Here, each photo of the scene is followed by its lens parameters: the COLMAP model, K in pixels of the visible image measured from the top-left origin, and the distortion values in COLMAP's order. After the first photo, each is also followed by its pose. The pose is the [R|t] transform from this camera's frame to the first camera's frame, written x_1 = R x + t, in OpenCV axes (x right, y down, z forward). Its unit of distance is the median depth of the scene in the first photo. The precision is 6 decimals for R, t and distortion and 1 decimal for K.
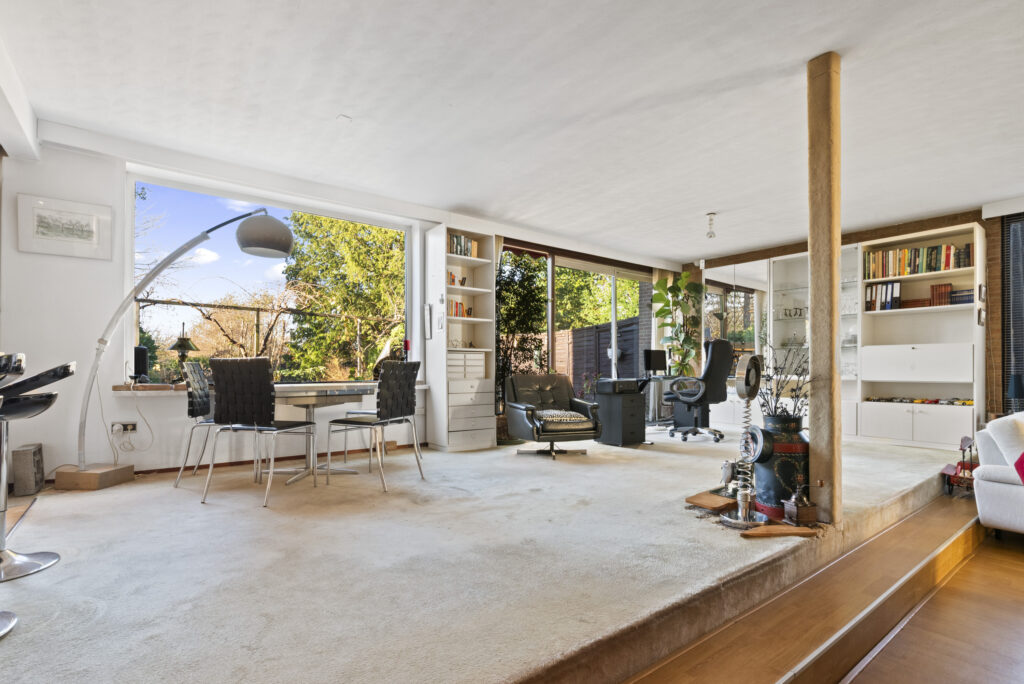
lens RADIAL K [[475.5, 0, 487.3], [0, 475.5, 364.1], [0, 0, 1]] dist [-0.002114, 0.000471]
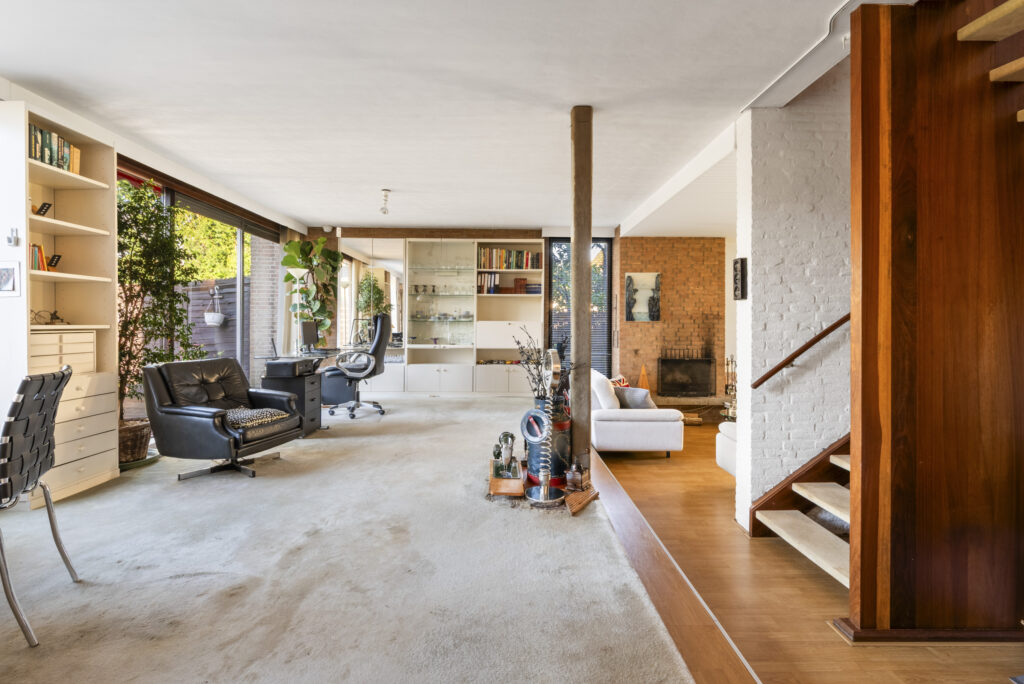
lens RADIAL K [[475.5, 0, 509.0], [0, 475.5, 324.1], [0, 0, 1]] dist [-0.002114, 0.000471]
pose [[0.587083, -0.001666, 0.809525, -0.200067], [-0.005100, 0.999970, 0.005757, -0.041001], [-0.809511, -0.007509, 0.587057, 0.203028]]
